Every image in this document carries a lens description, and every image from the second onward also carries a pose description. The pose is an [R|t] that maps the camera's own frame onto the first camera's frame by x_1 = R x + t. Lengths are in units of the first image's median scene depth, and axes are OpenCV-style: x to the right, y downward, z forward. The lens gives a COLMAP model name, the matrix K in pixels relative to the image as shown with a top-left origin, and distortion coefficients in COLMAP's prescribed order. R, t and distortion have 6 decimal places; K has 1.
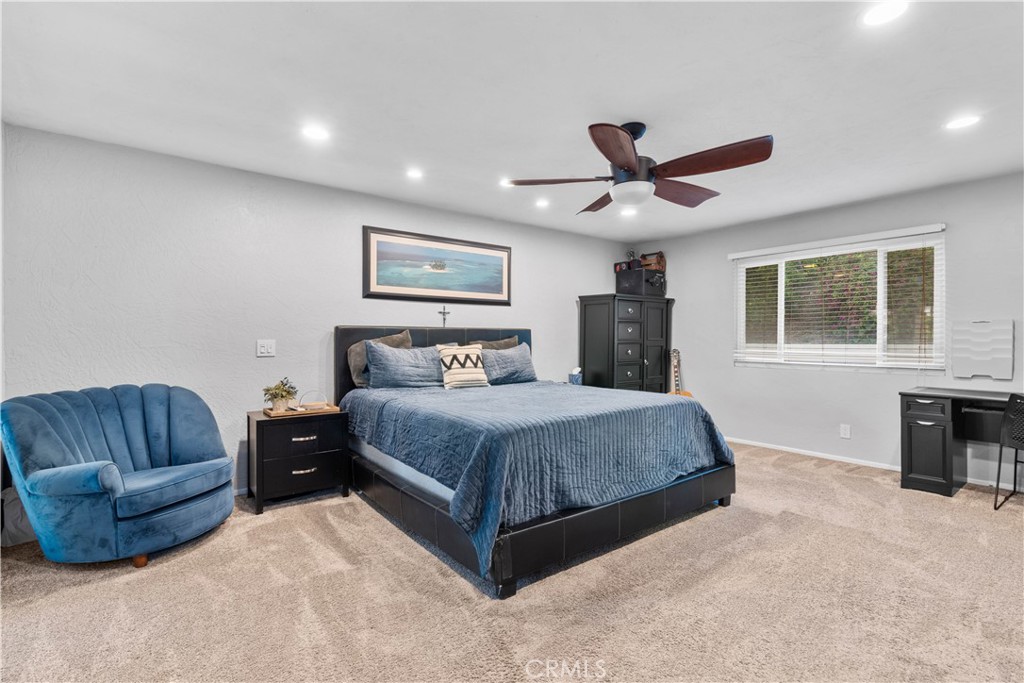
lens RADIAL K [[470.7, 0, 504.7], [0, 470.7, 344.7], [0, 0, 1]] dist [0.001251, 0.000033]
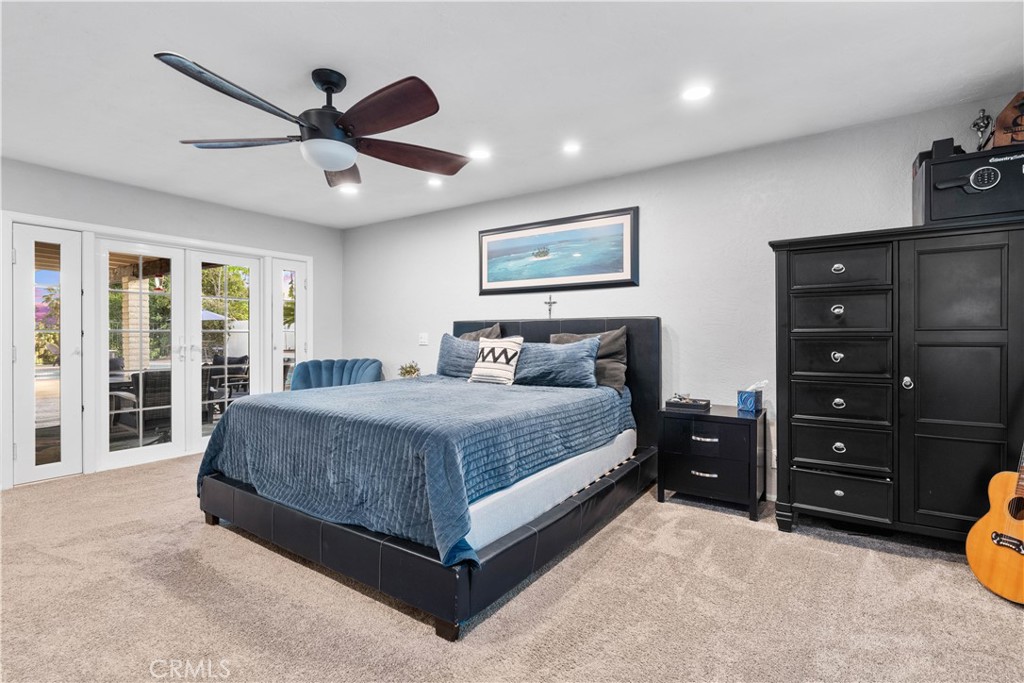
lens RADIAL K [[470.7, 0, 506.5], [0, 470.7, 336.2], [0, 0, 1]] dist [0.001251, 0.000033]
pose [[0.328537, -0.002701, -0.944487, 0.740648], [-0.014747, 0.999859, -0.007989, 0.004945], [0.944376, 0.016553, 0.328451, 0.661684]]
